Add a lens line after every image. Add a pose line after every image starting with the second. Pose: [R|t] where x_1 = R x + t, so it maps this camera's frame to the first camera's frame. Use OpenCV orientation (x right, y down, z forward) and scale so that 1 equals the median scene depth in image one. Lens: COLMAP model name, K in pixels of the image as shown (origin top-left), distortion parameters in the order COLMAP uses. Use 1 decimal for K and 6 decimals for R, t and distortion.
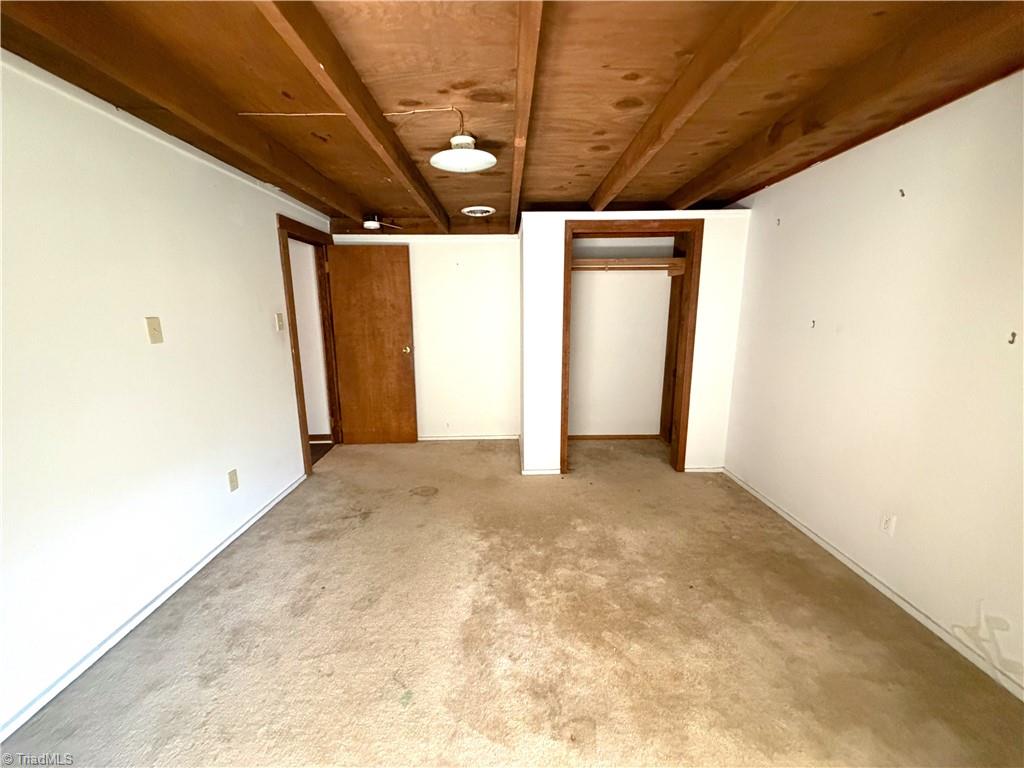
lens RADIAL K [[407.0, 0, 509.5], [0, 407.0, 383.1], [0, 0, 1]] dist [-0.000964, 0.000169]
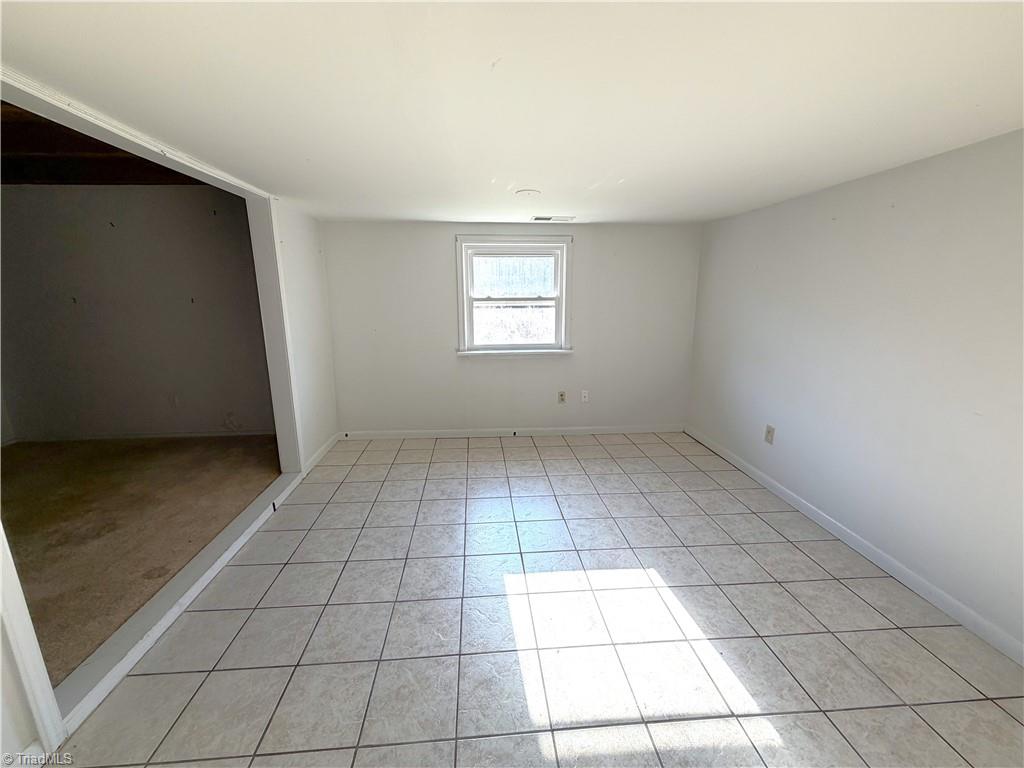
lens RADIAL K [[407.0, 0, 504.5], [0, 407.0, 385.2], [0, 0, 1]] dist [-0.000964, 0.000169]
pose [[-0.057875, -0.217693, 0.974300, -0.846143], [0.193162, 0.955052, 0.224867, 0.116448], [-0.979458, 0.201212, -0.013224, -0.430797]]
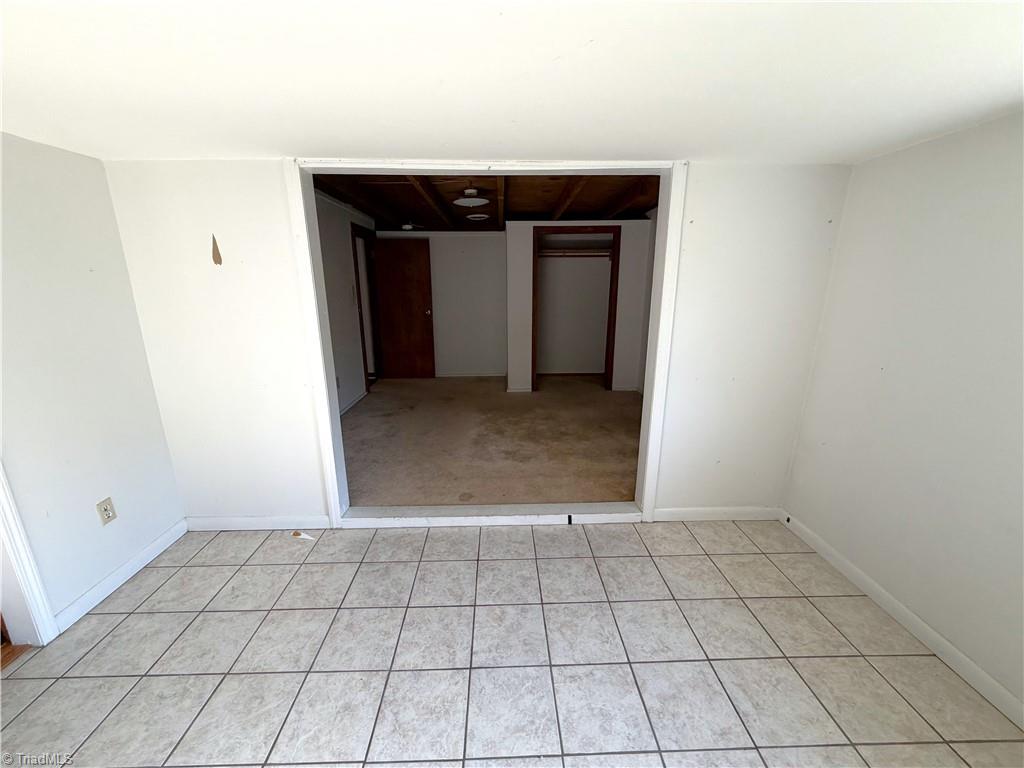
lens RADIAL K [[407.0, 0, 509.1], [0, 407.0, 385.2], [0, 0, 1]] dist [-0.000964, 0.000169]
pose [[0.999941, -0.001209, 0.010801, 0.033305], [0.000573, 0.998272, 0.058753, 0.156541], [-0.010853, -0.058743, 0.998214, -0.780800]]
